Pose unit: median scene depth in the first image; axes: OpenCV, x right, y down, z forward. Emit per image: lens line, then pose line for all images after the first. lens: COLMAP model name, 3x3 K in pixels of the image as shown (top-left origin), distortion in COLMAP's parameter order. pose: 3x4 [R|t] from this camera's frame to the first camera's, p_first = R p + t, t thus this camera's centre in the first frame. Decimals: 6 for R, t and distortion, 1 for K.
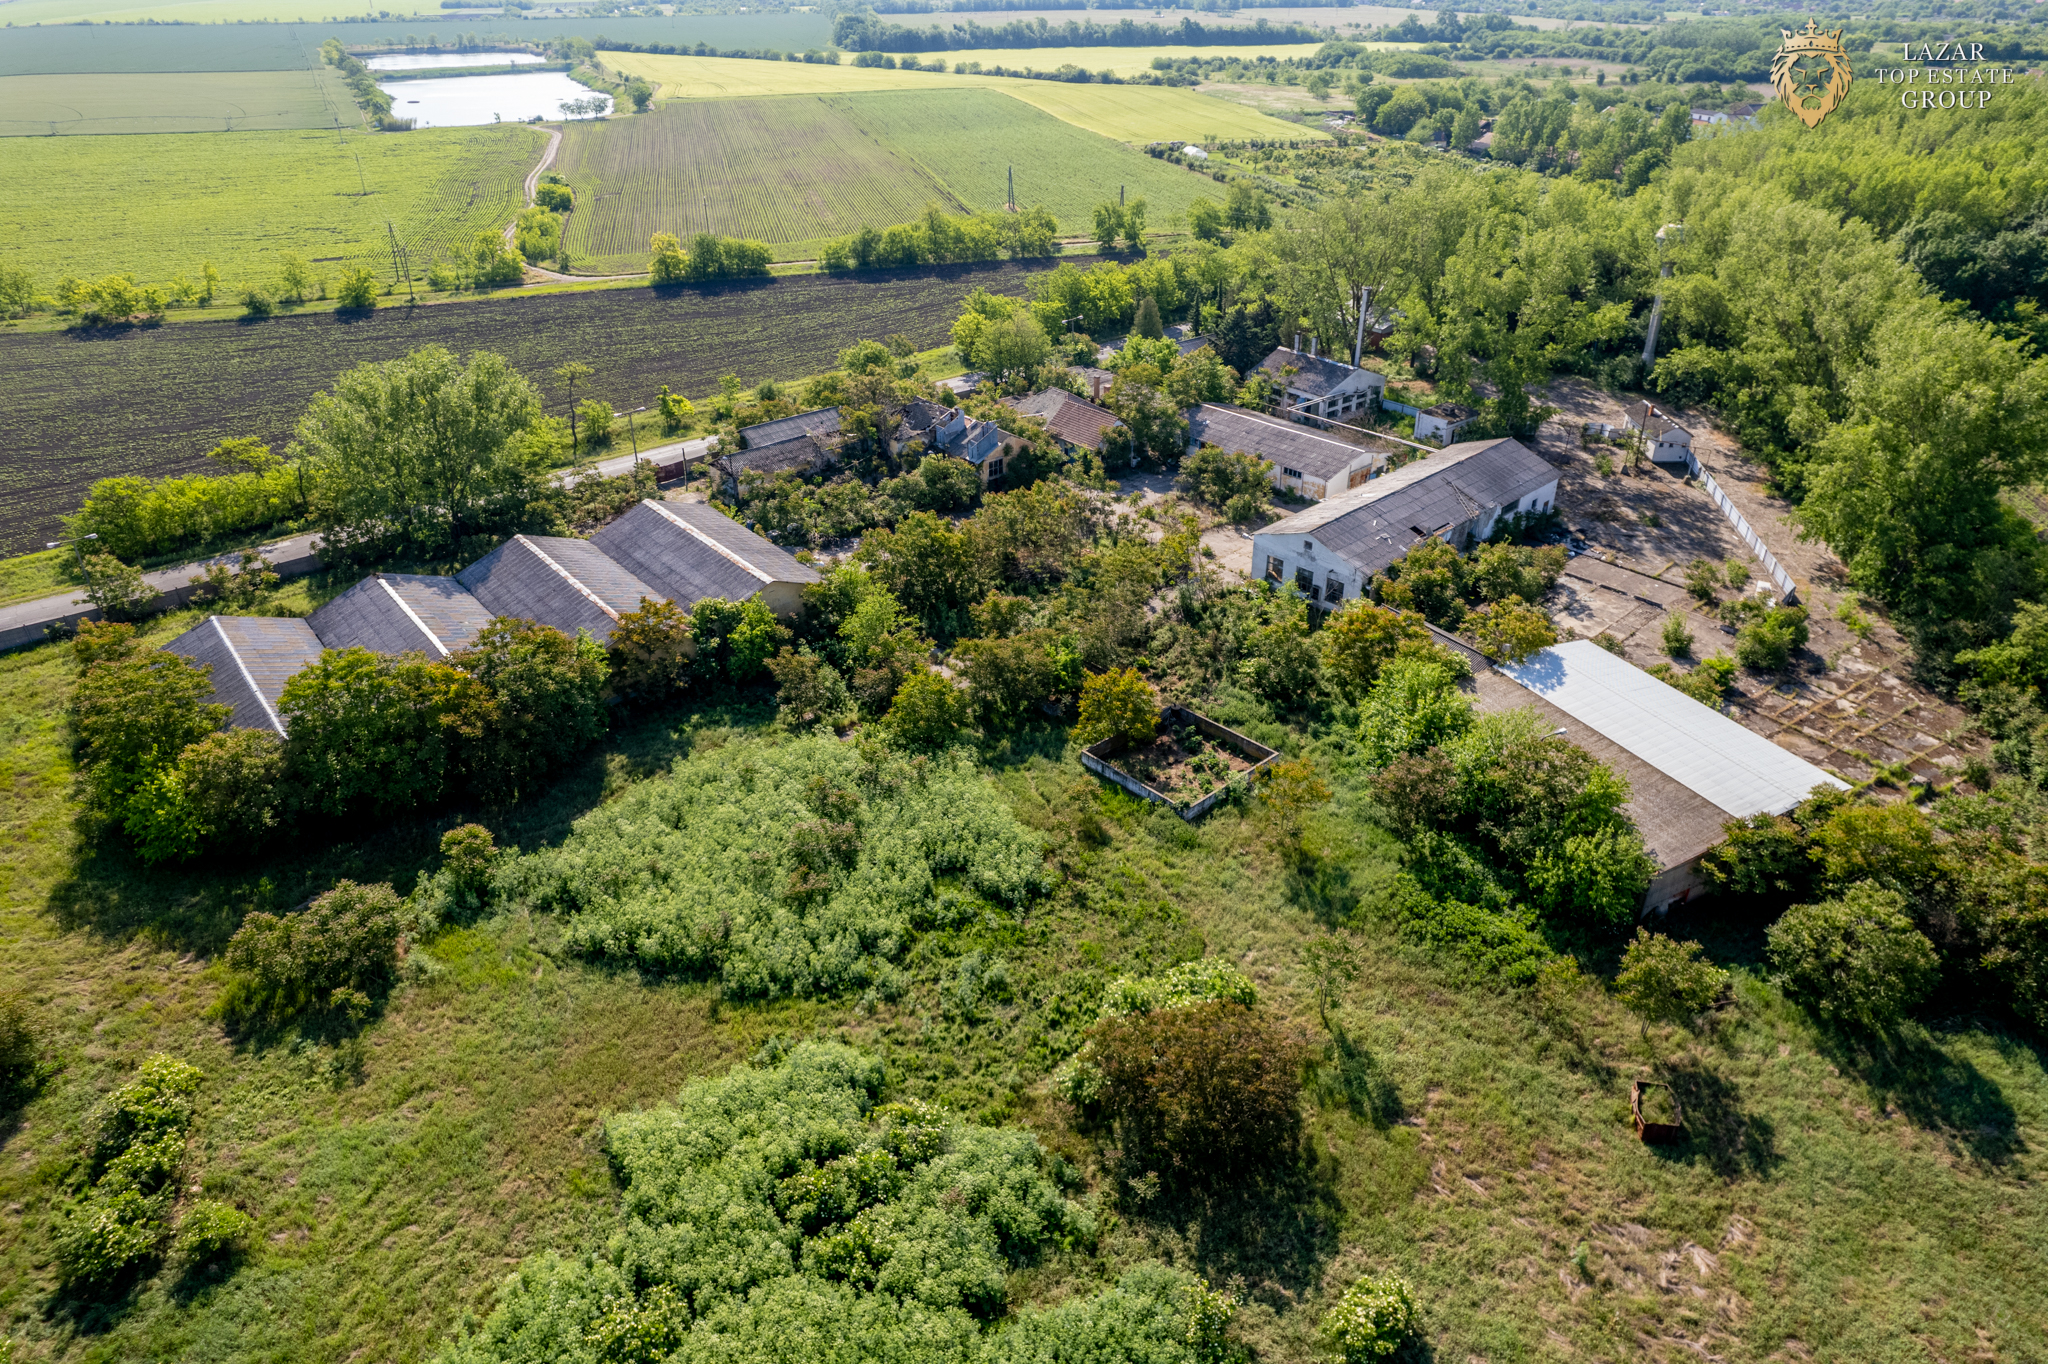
lens RADIAL K [[1313.1, 0, 1039.1], [0, 1313.1, 682.3], [0, 0, 1]] dist [-0.076854, 0.068018]
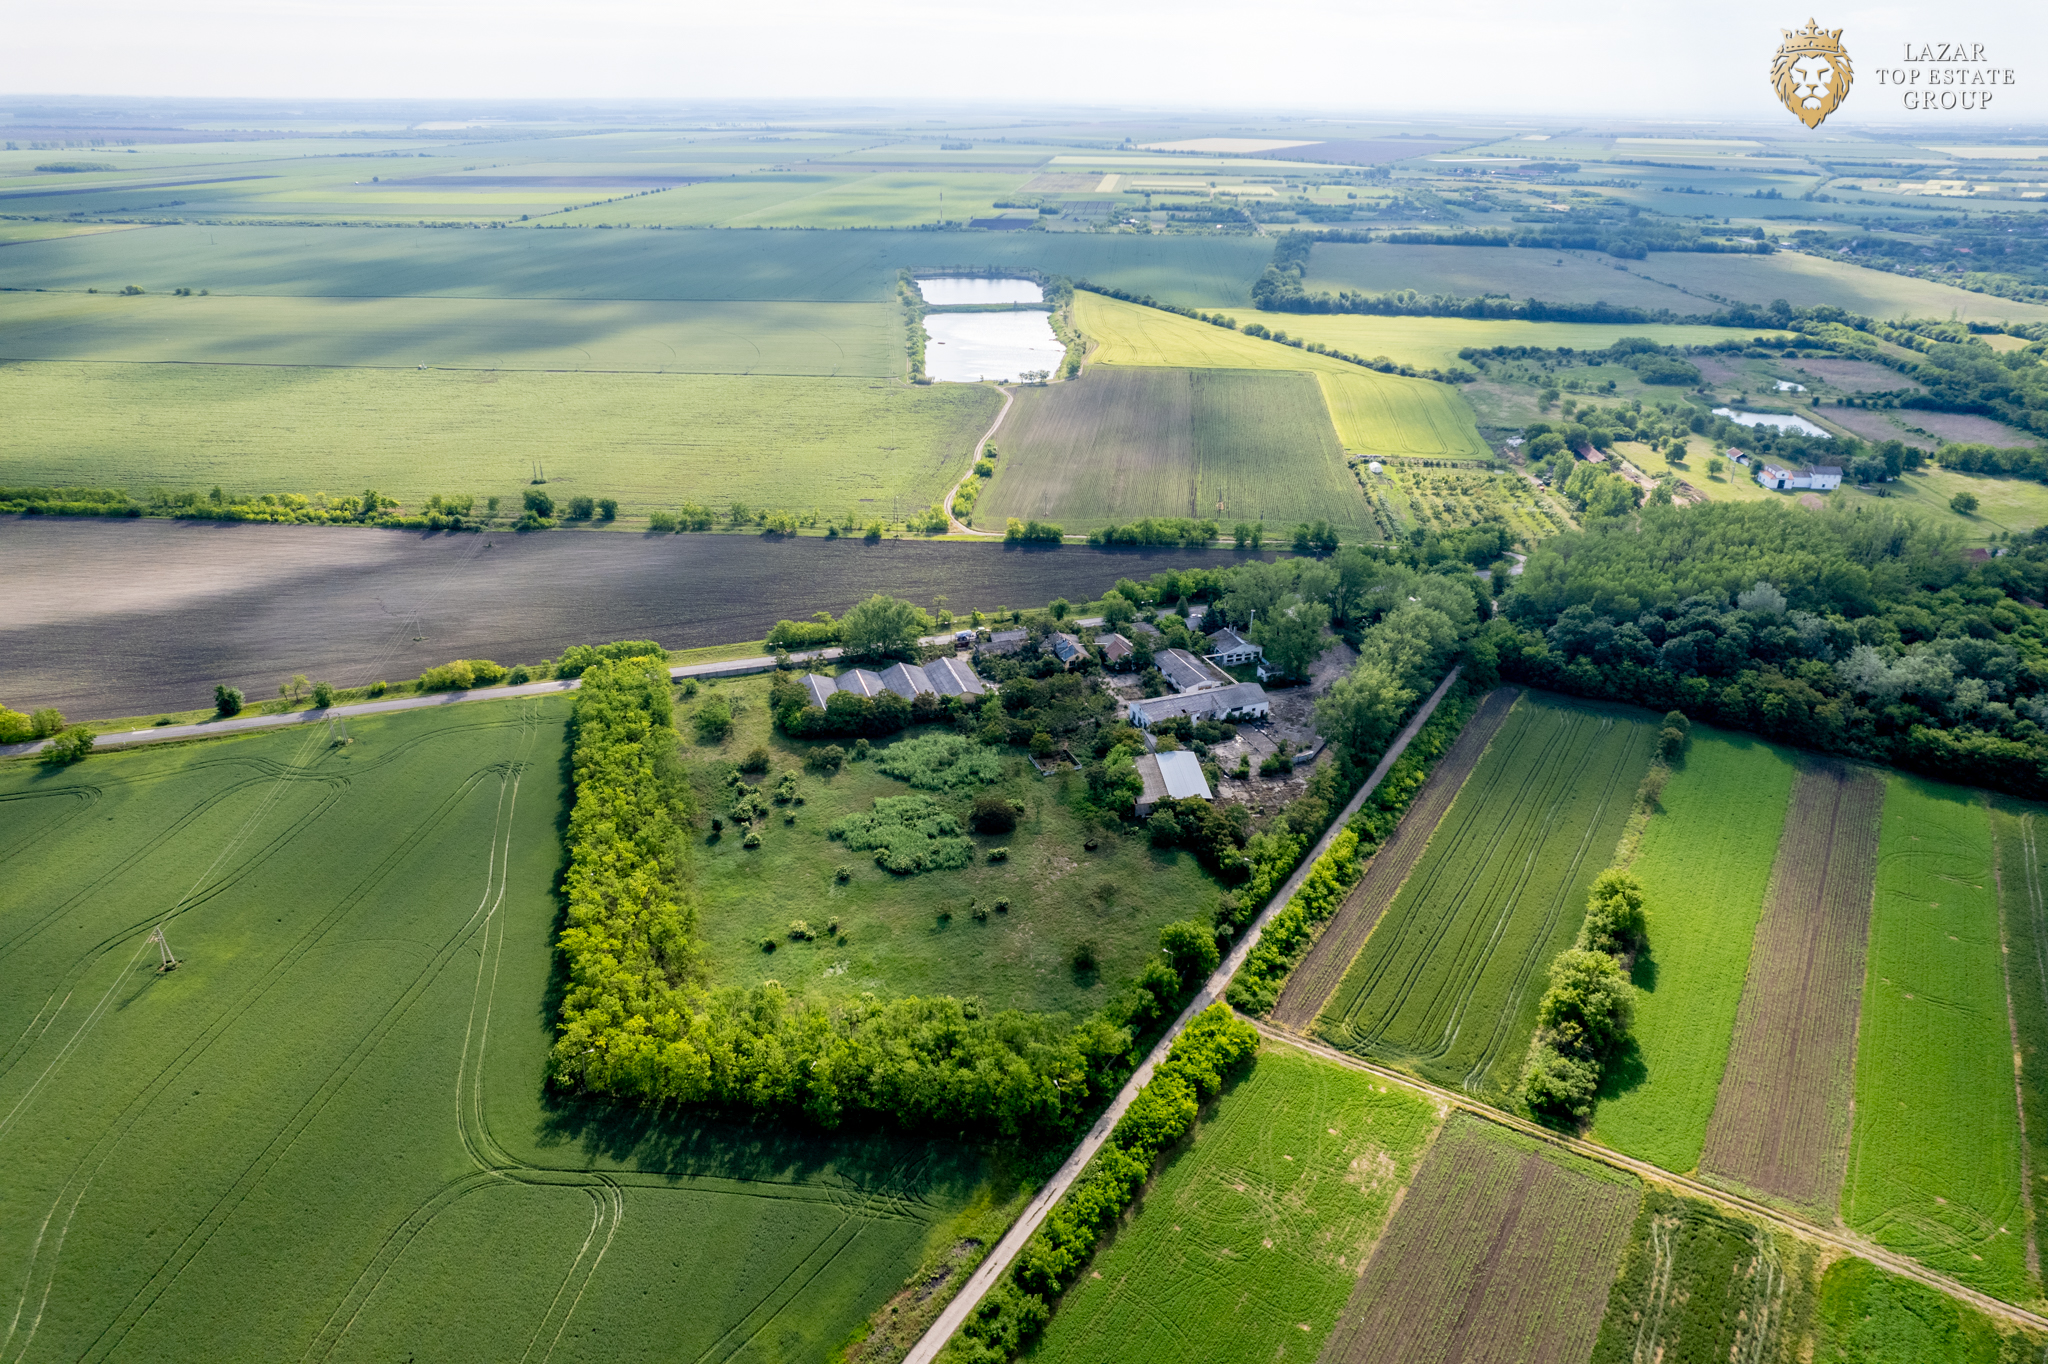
lens RADIAL K [[1313.1, 0, 1037.6], [0, 1313.1, 687.8], [0, 0, 1]] dist [-0.076854, 0.068018]
pose [[0.930388, 0.164186, -0.327752, 0.854294], [-0.191294, 0.980153, -0.052020, 0.041776], [0.312706, 0.111096, 0.943330, -1.675319]]
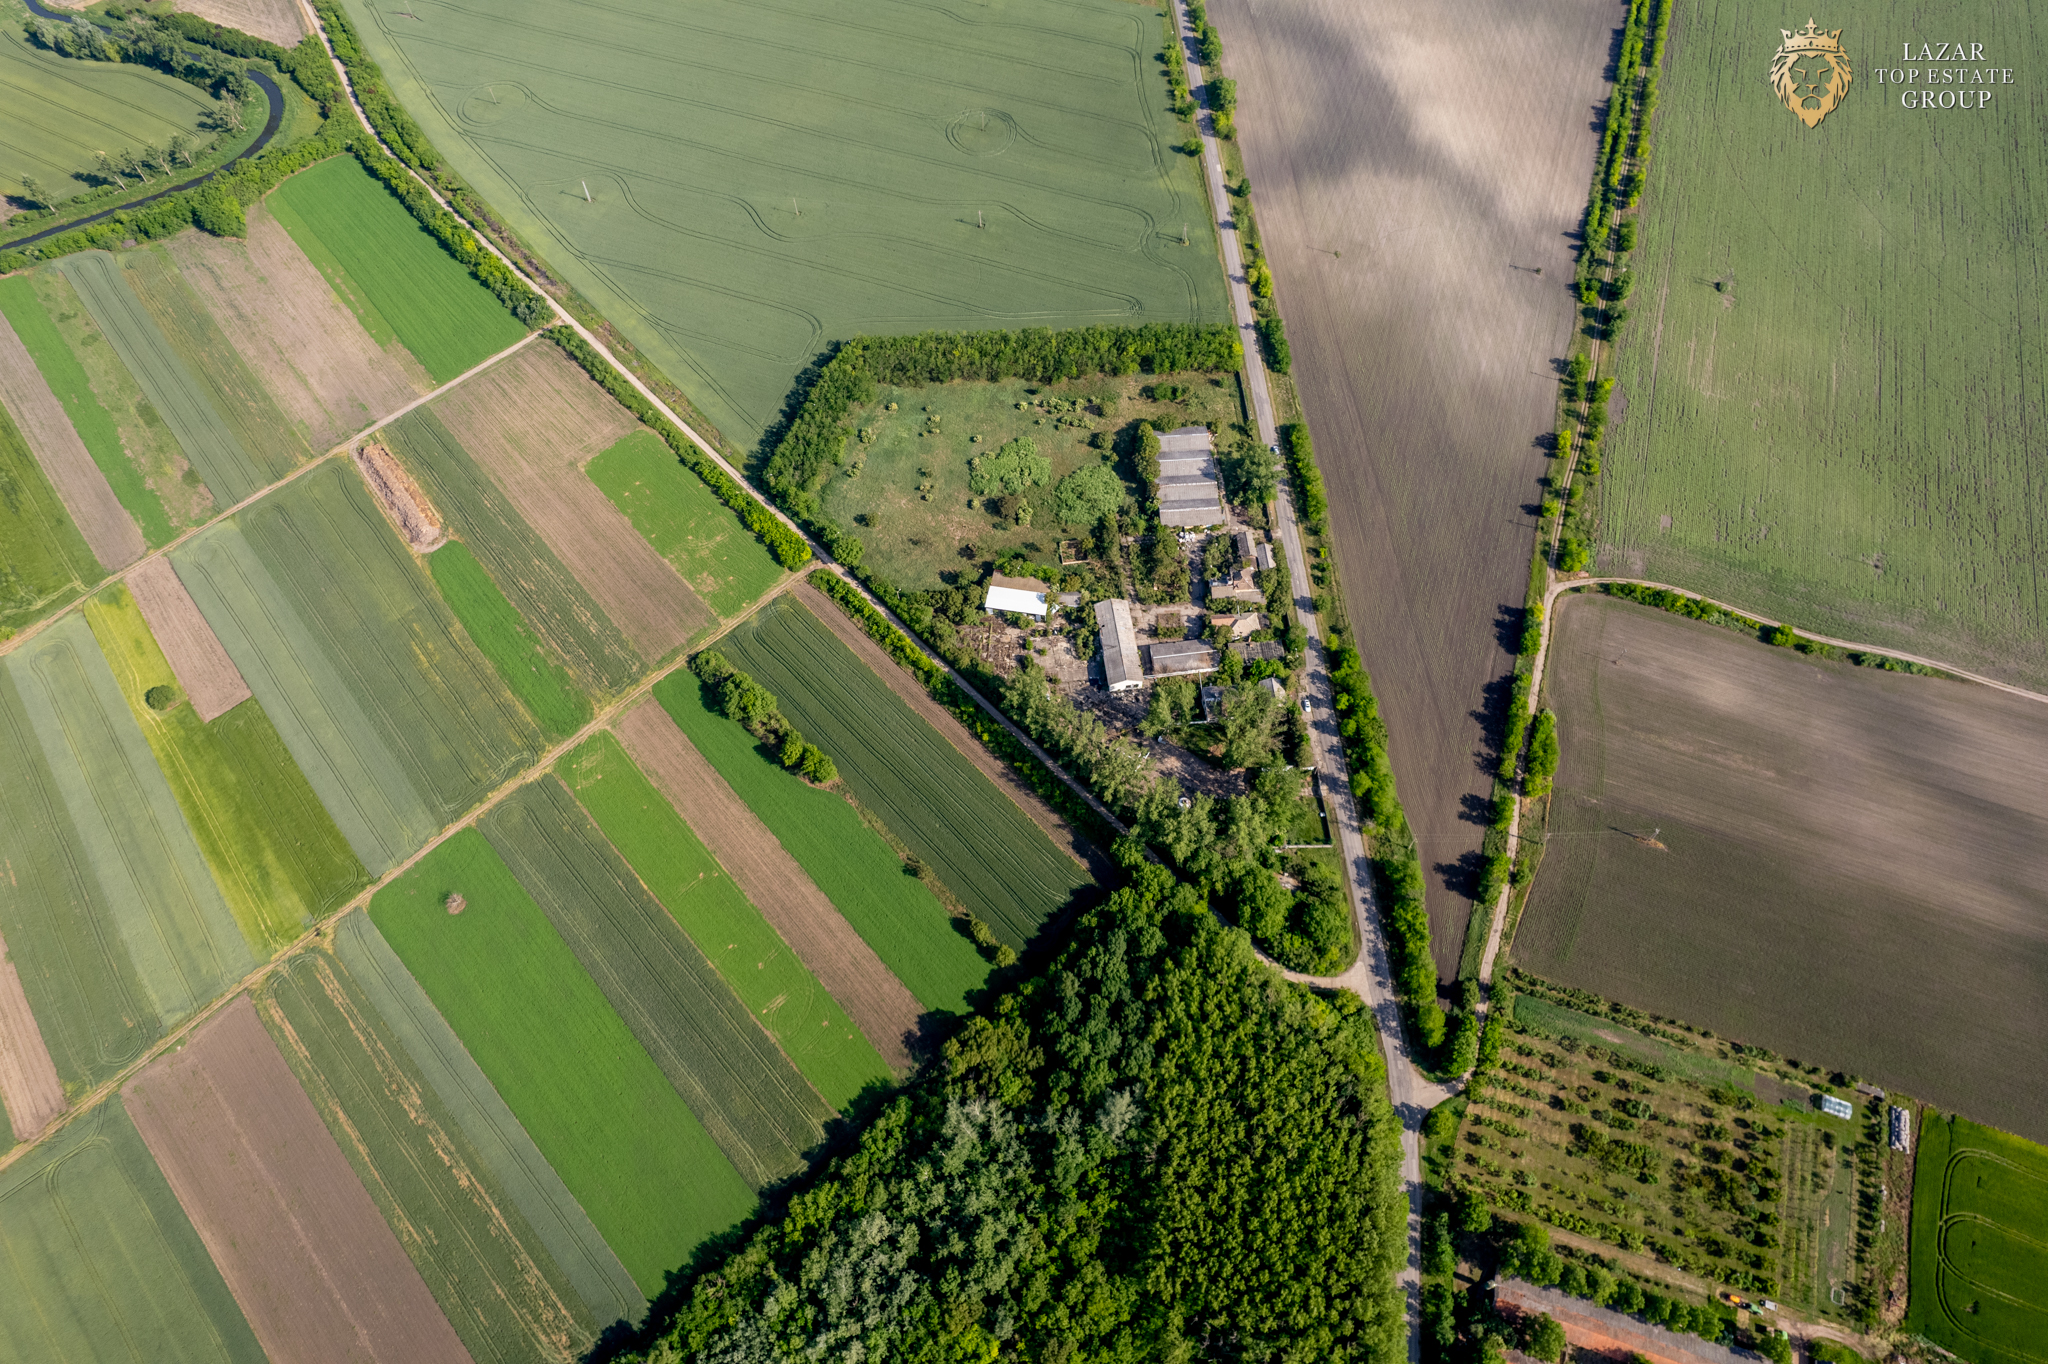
lens RADIAL K [[1313.1, 0, 1030.5], [0, 1313.1, 682.3], [0, 0, 1]] dist [-0.076854, 0.068018]
pose [[-0.595356, 0.698958, -0.396245, 1.997772], [-0.379628, 0.189939, 0.905431, -3.414936], [0.708120, 0.689479, 0.152262, 0.318115]]
